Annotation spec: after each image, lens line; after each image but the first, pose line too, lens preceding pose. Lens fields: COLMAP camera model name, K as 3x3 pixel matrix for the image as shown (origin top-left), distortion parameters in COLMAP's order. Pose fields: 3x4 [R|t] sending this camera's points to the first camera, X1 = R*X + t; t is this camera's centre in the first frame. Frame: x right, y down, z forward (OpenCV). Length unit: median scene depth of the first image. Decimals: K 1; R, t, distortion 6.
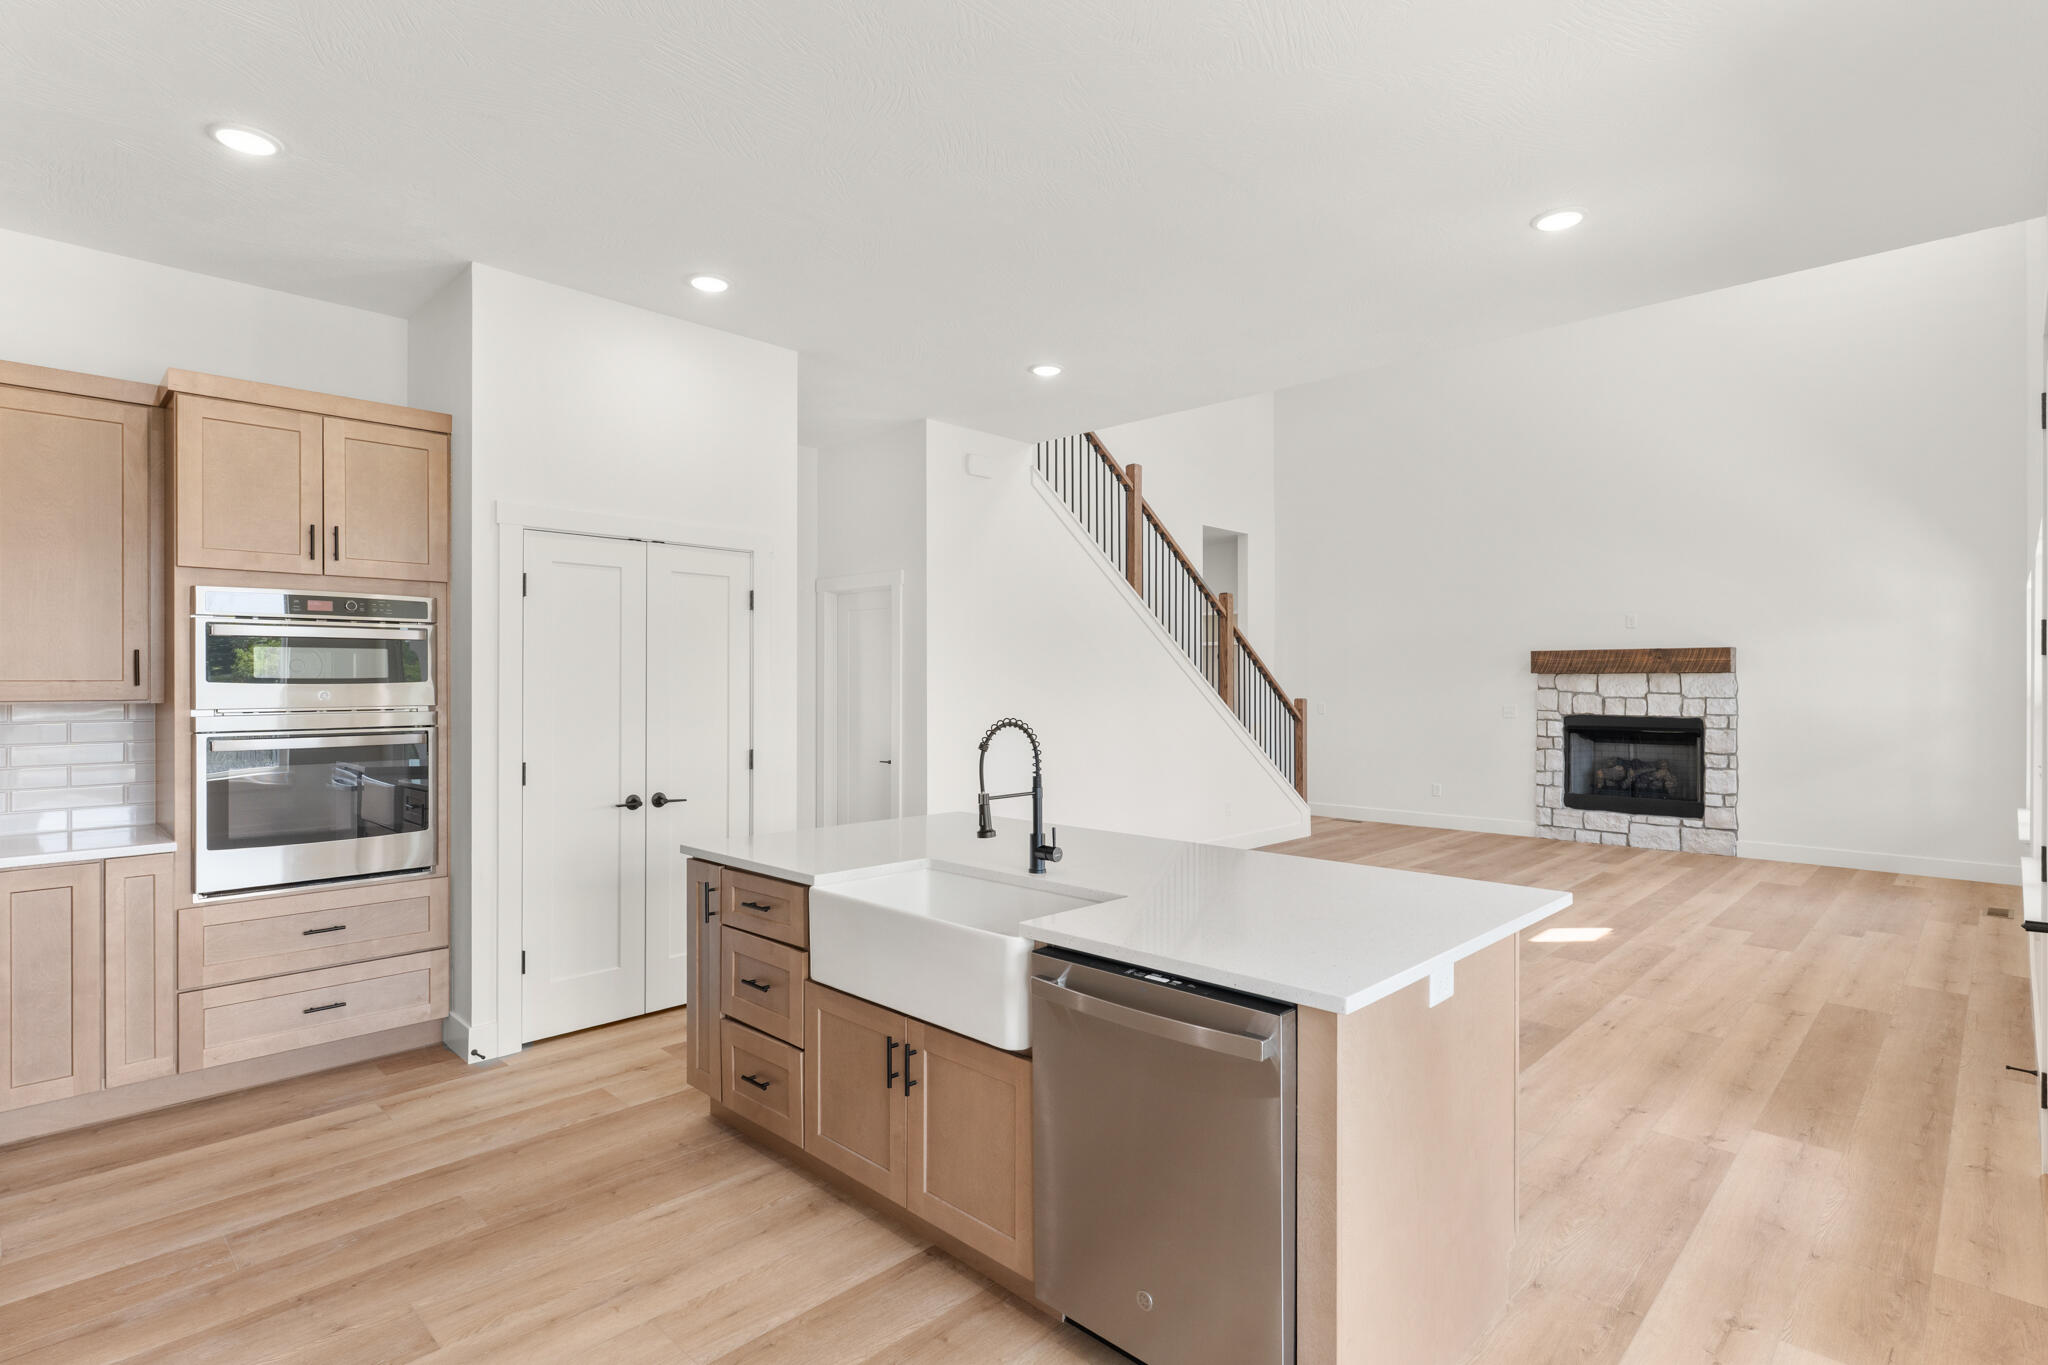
lens RADIAL K [[1017.7, 0, 1024.0], [0, 1017.7, 682.5], [0, 0, 1]] dist [0.001876, 0.000463]
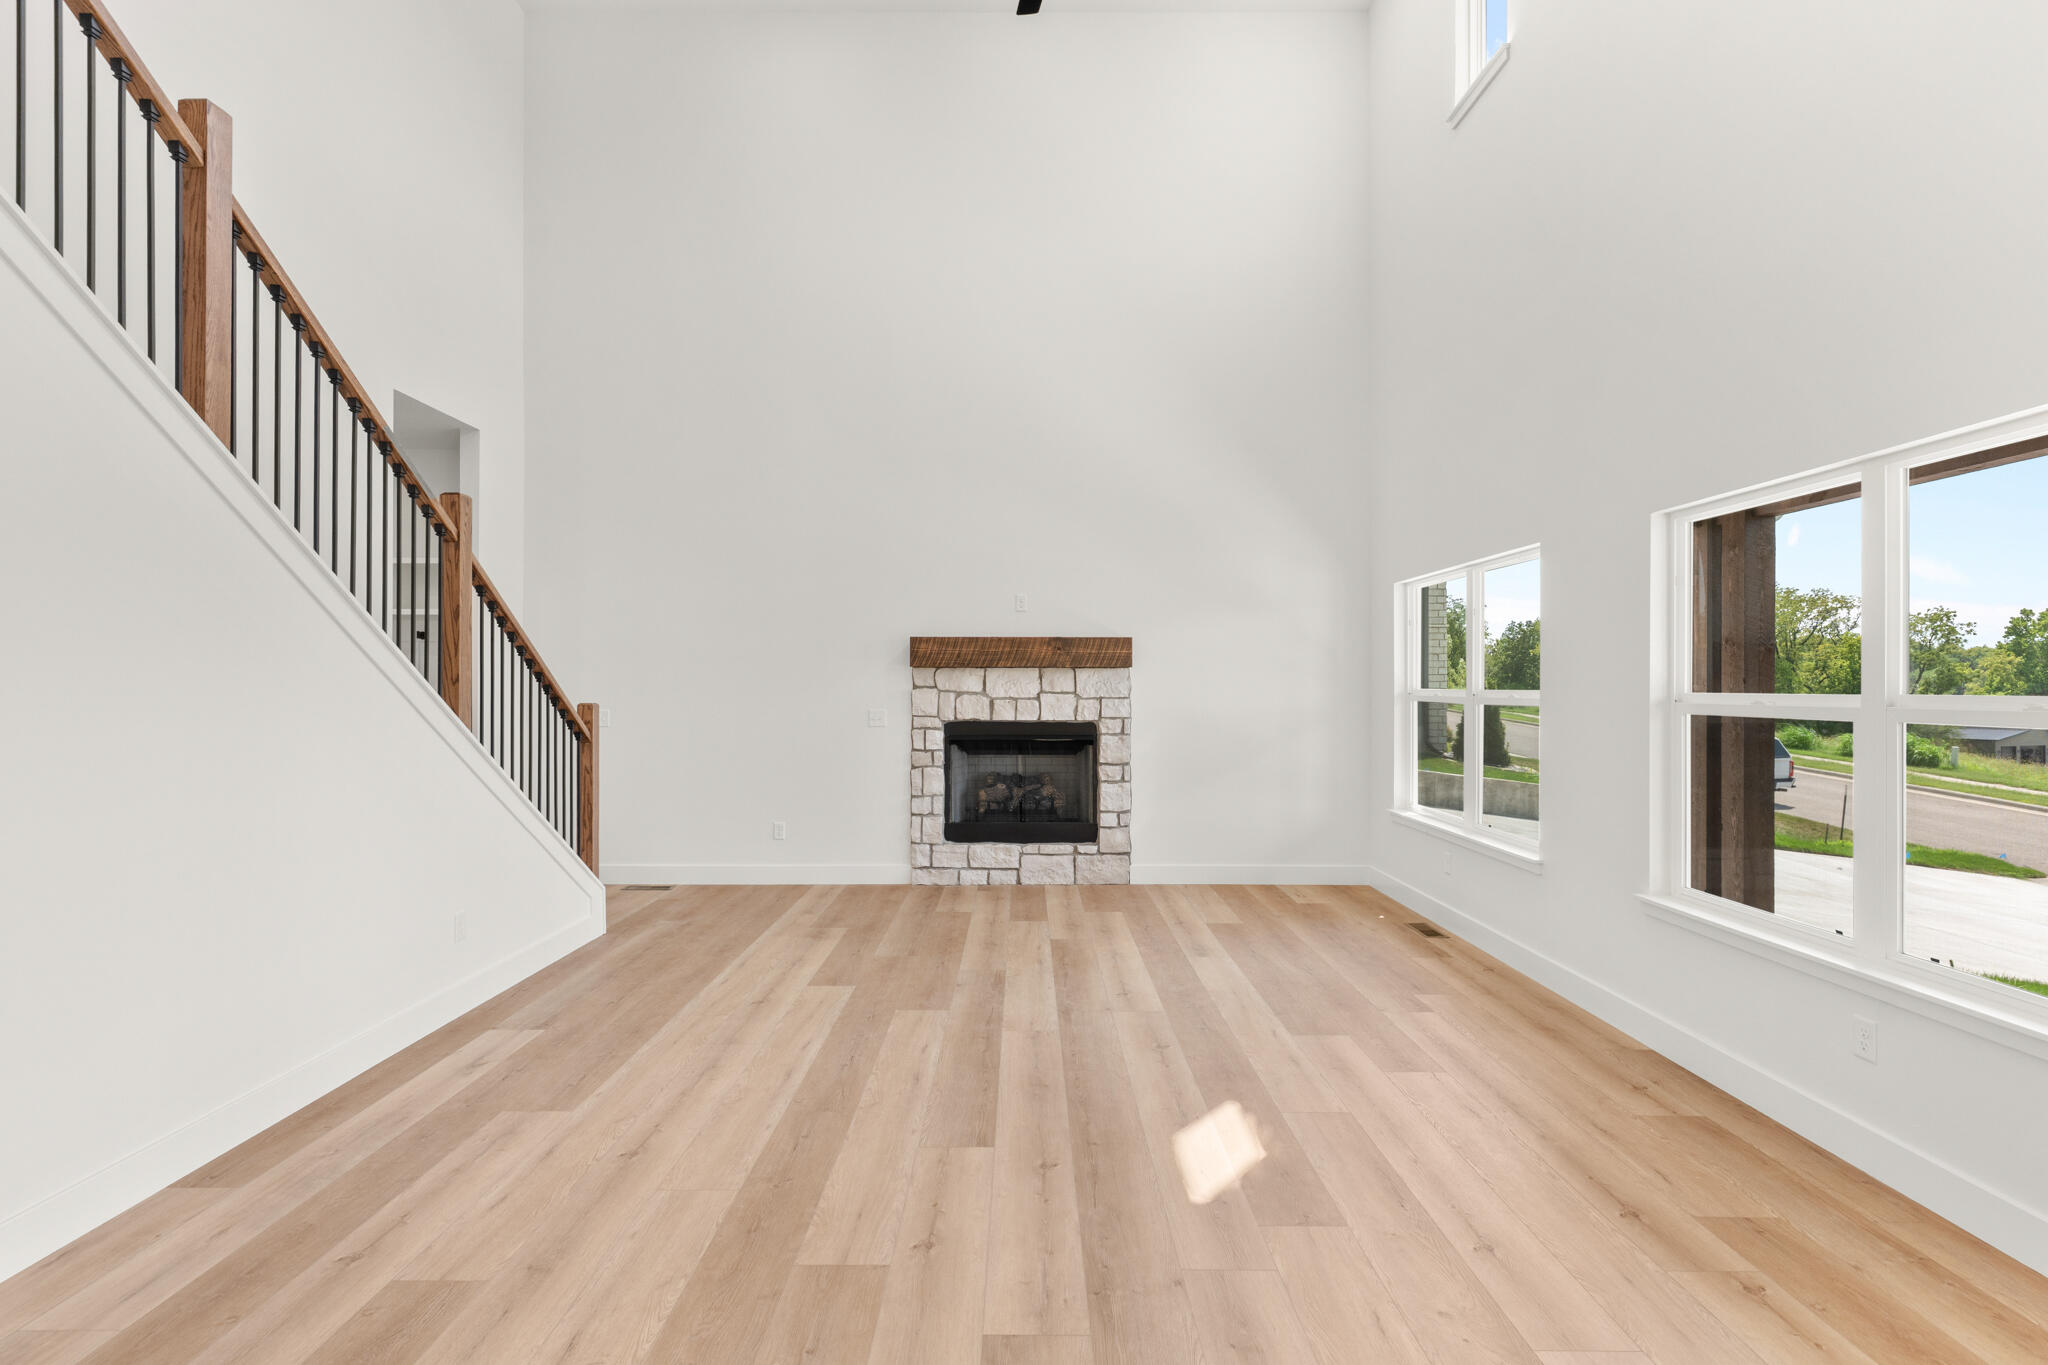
lens RADIAL K [[975.8, 0, 1024.0], [0, 975.8, 682.5], [0, 0, 1]] dist [0.003869, 0.000315]
pose [[0.721075, 0.005899, 0.692831, 0.067449], [-0.001911, 0.999977, -0.006525, 0.007704], [-0.692854, 0.003381, 0.721070, 0.460717]]
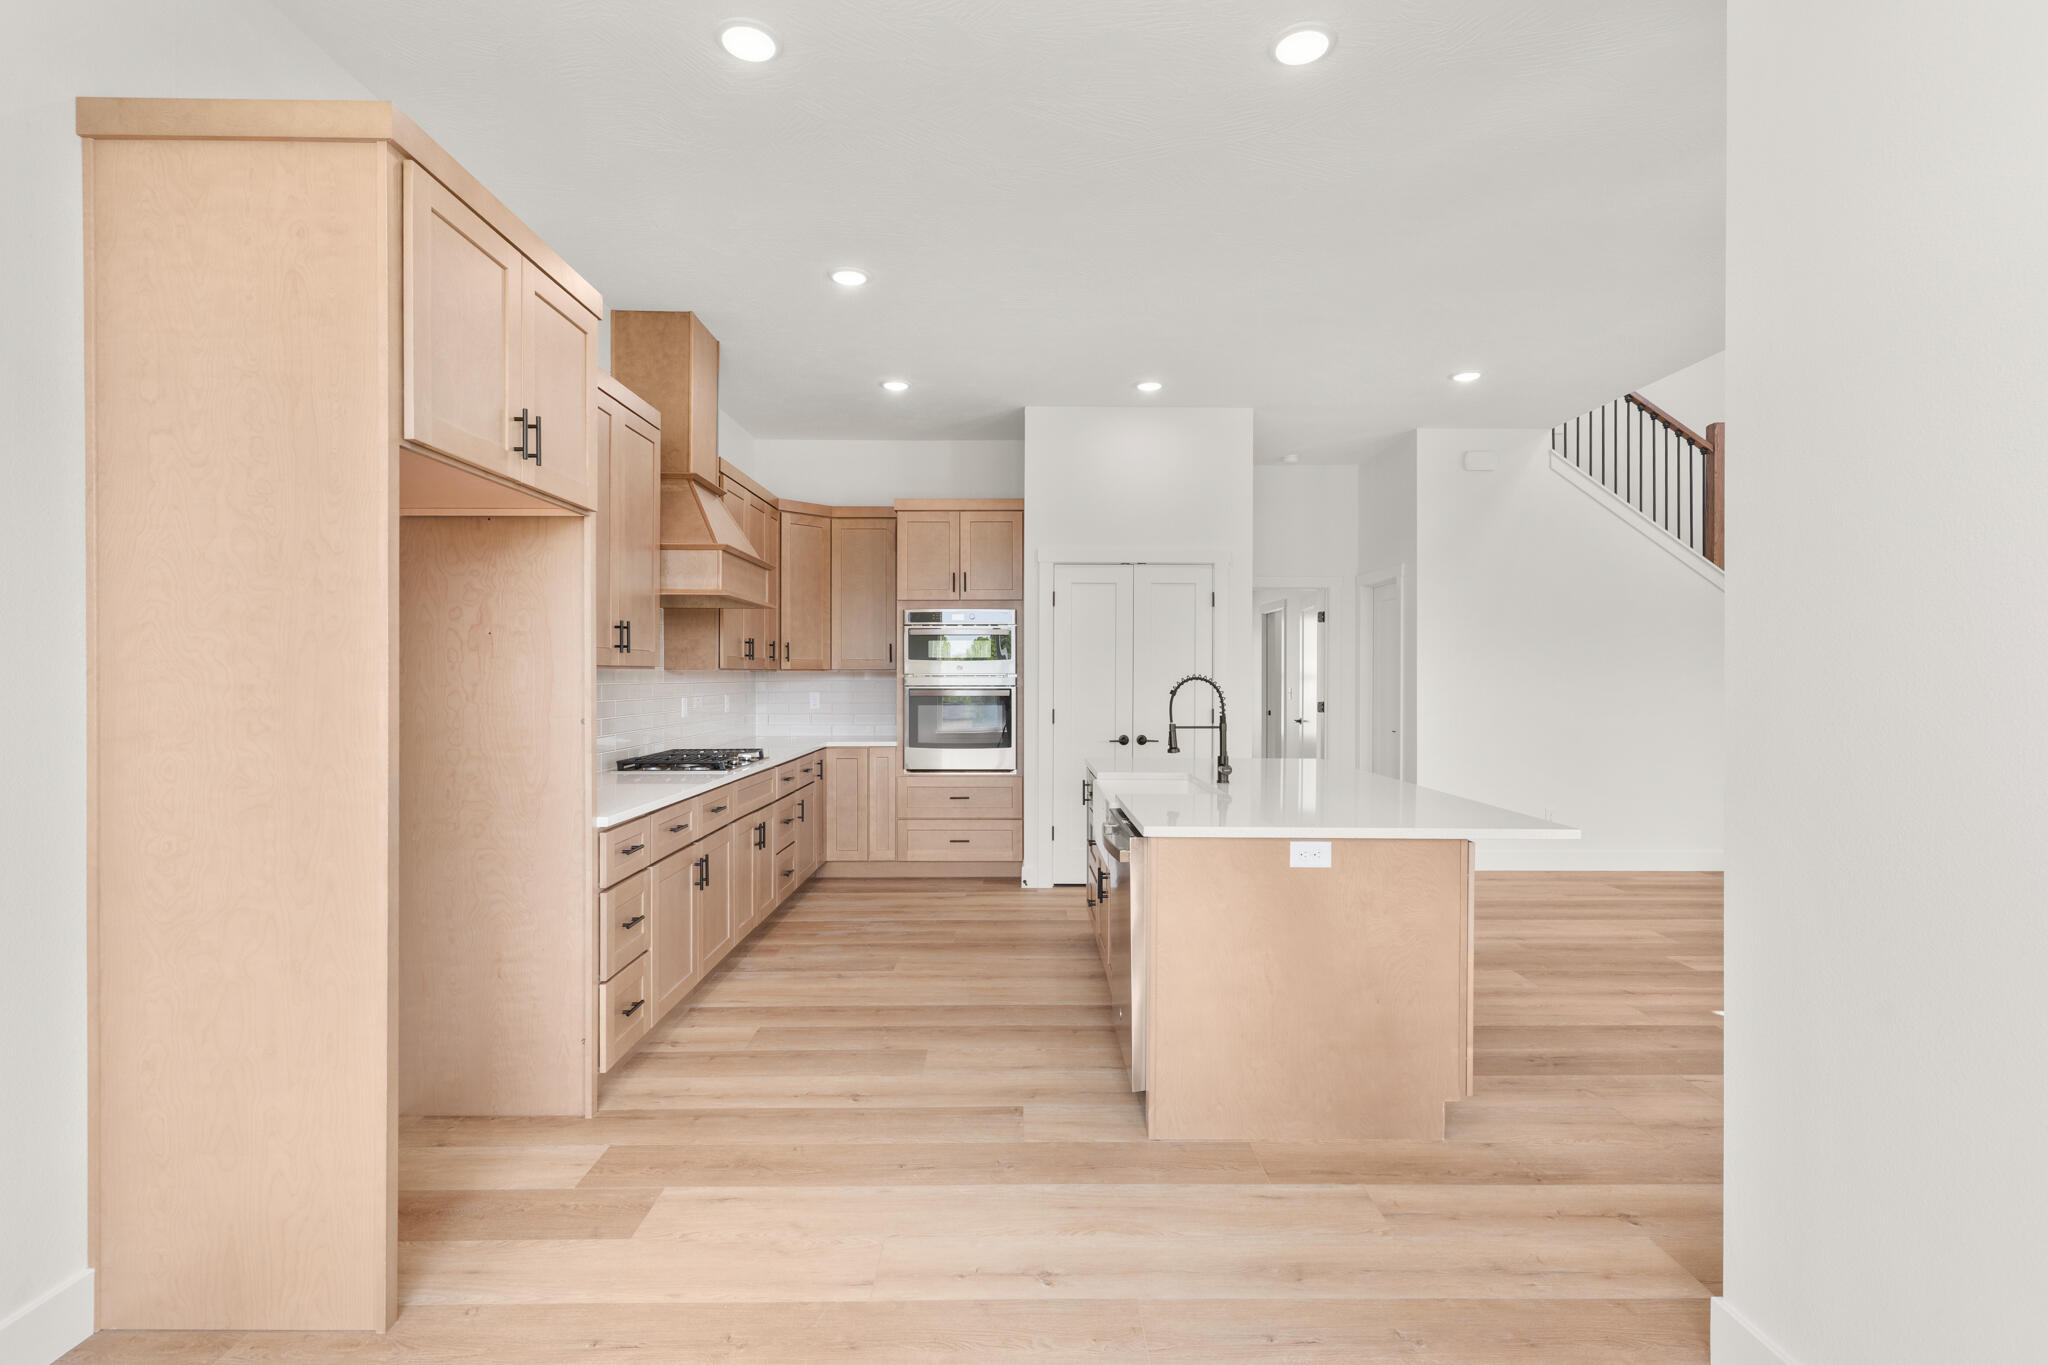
lens RADIAL K [[987.4, 0, 1024.0], [0, 987.4, 682.5], [0, 0, 1]] dist [-0.000394, -0.000713]
pose [[0.697186, 0.005356, -0.716870, 0.278242], [-0.001756, 0.999982, 0.005764, 0.012834], [0.716888, -0.002760, 0.697183, -0.057196]]
